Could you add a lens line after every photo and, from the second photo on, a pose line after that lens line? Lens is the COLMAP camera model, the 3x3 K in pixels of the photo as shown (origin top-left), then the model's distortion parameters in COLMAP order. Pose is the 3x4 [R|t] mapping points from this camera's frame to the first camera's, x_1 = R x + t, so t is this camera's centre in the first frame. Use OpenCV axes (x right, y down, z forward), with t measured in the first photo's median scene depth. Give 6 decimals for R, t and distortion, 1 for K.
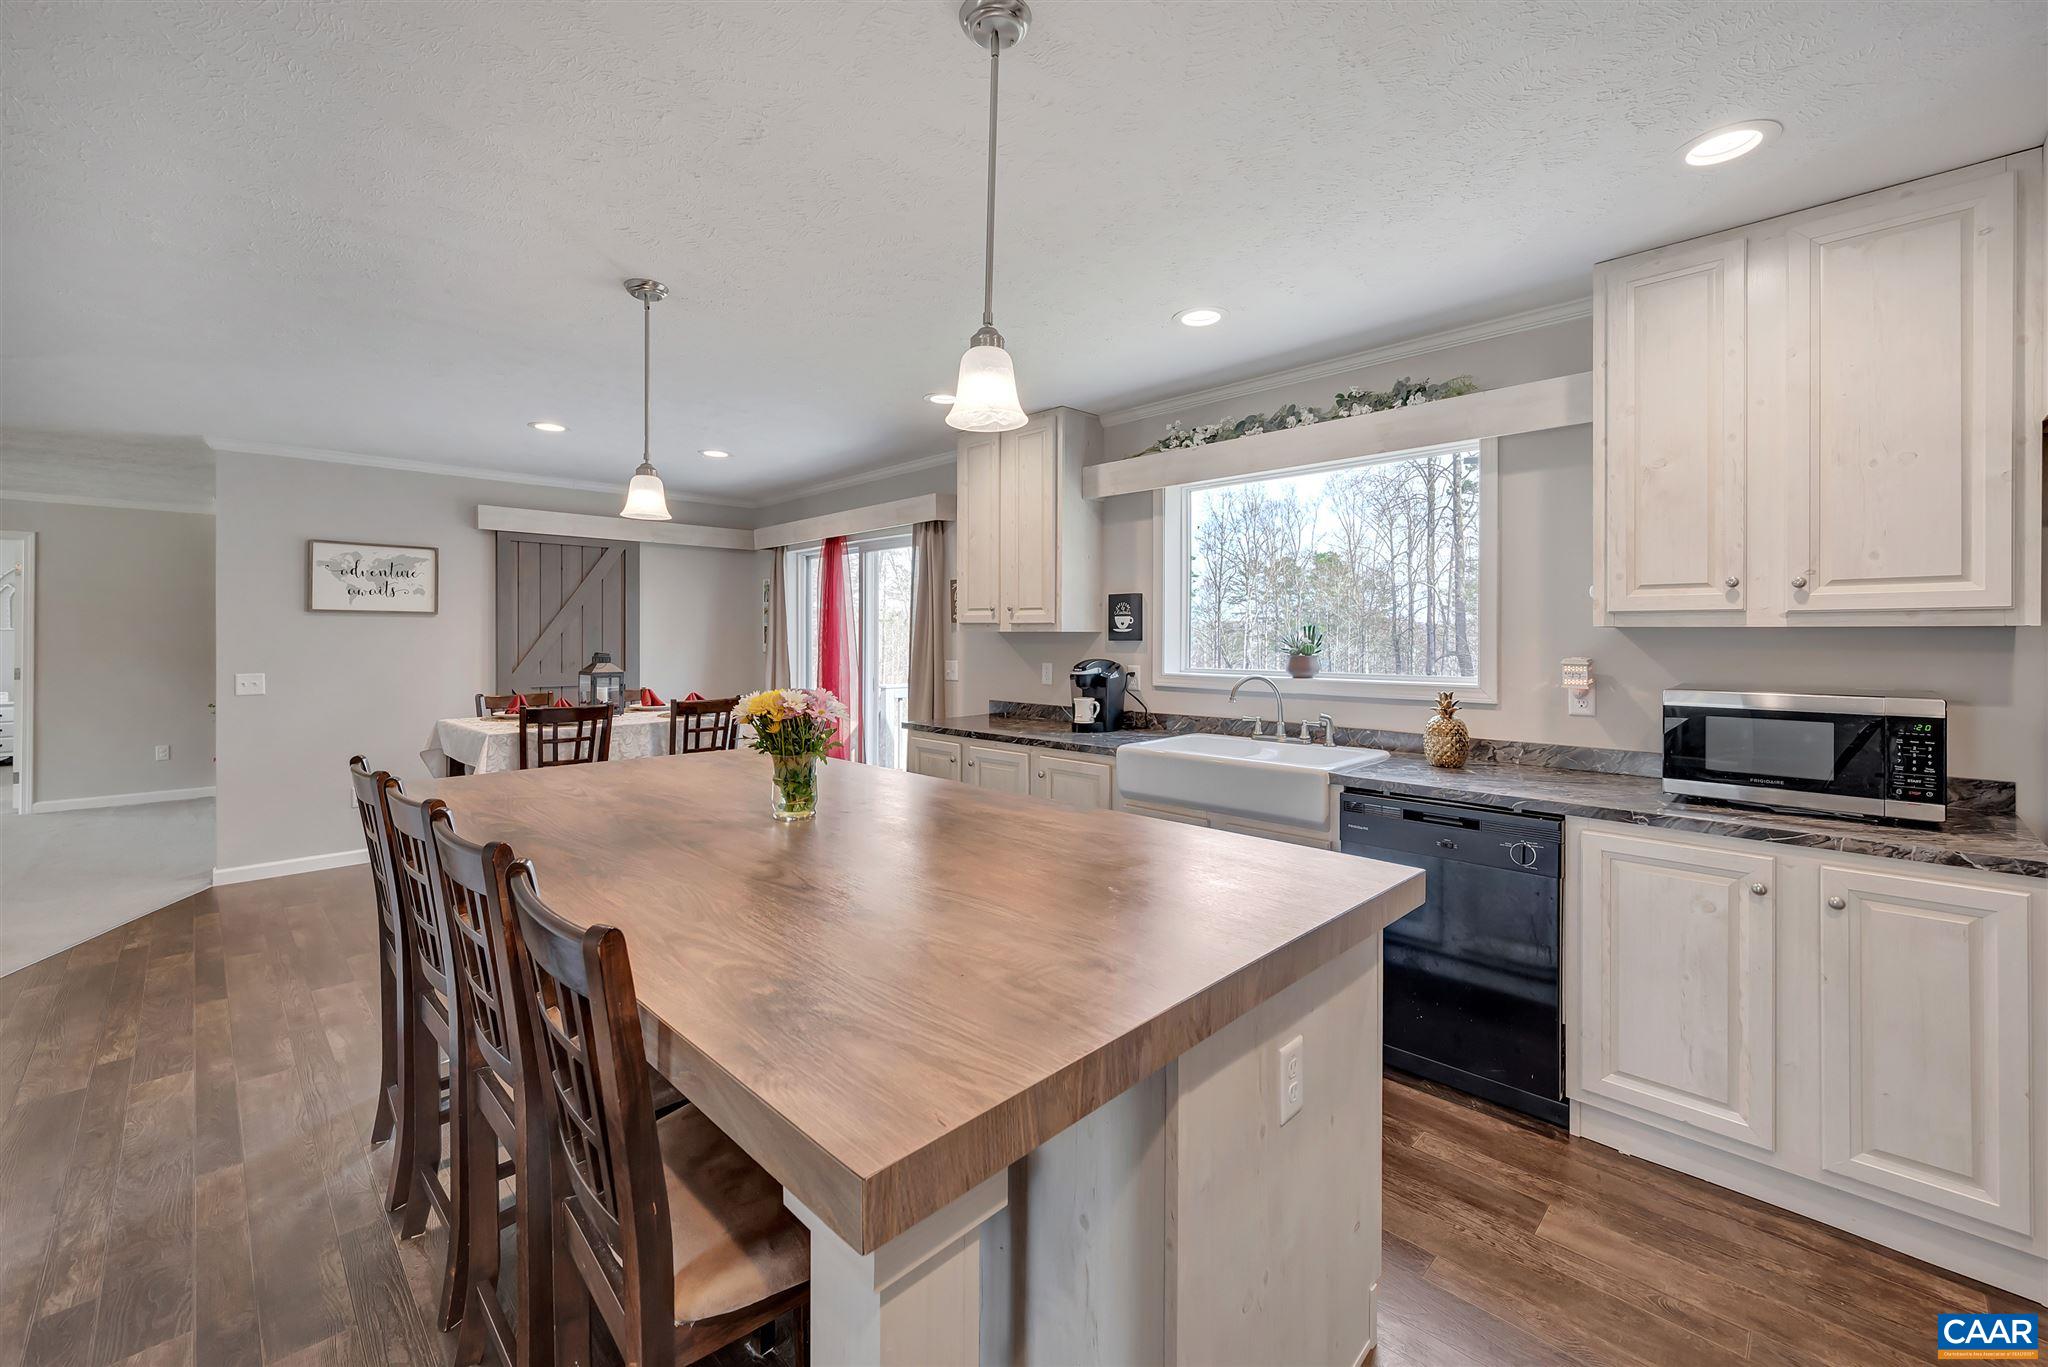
lens RADIAL K [[827.4, 0, 1042.7], [0, 827.4, 636.2], [0, 0, 1]] dist [0.001775, -0.001534]
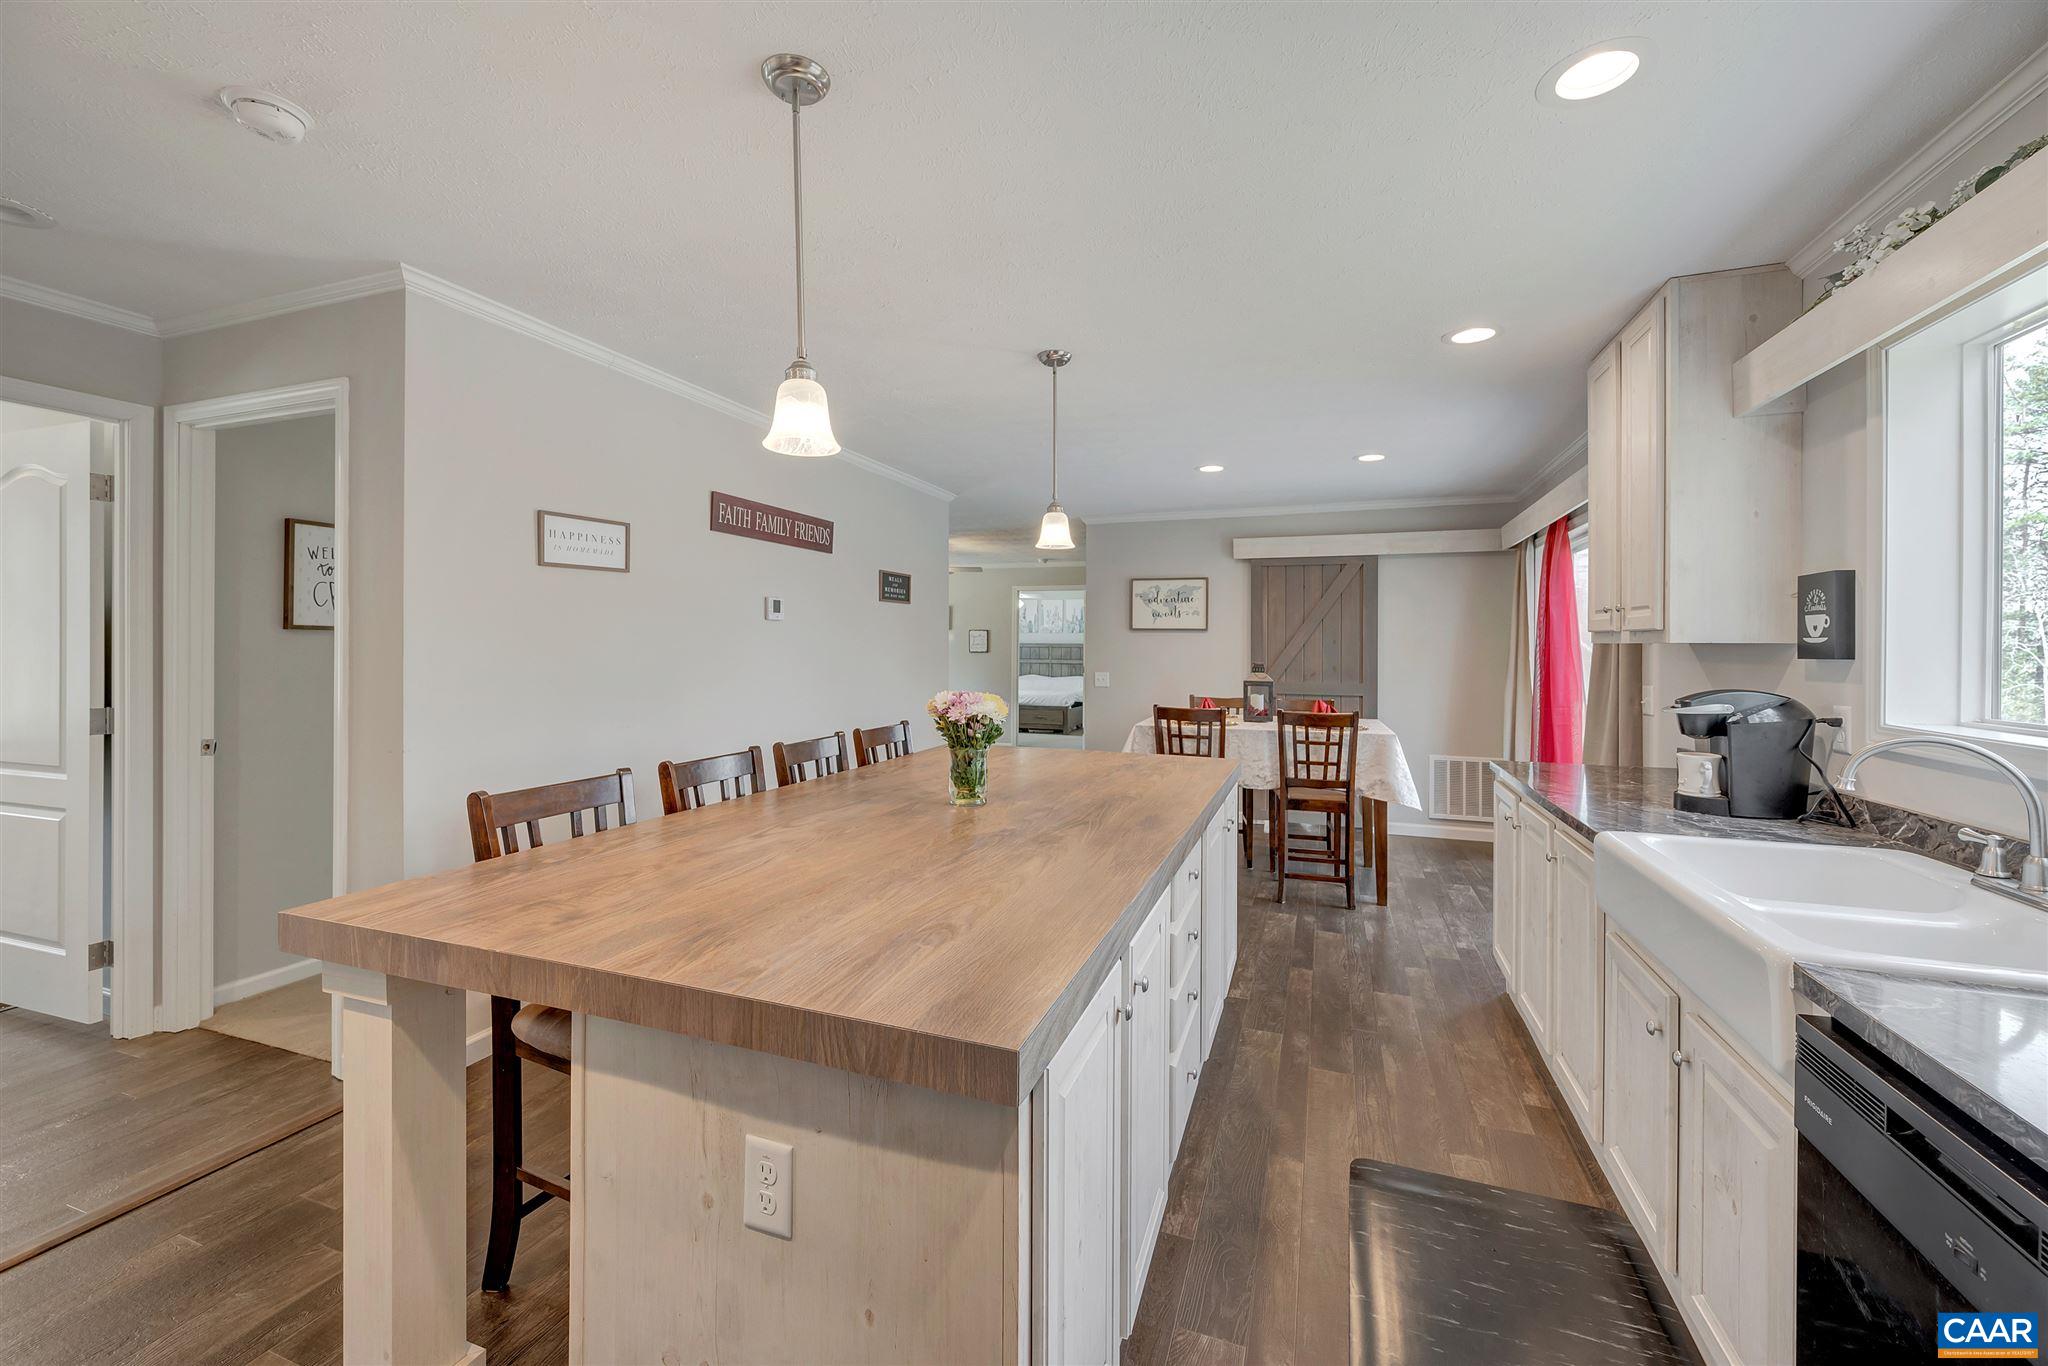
lens RADIAL K [[827.4, 0, 1022.8], [0, 827.4, 649.3], [0, 0, 1]] dist [0.001775, -0.001534]
pose [[0.401507, 0.005281, -0.915841, 0.382737], [-0.005760, 0.999978, 0.003241, 0.000234], [0.915838, 0.003974, 0.401529, 0.299429]]
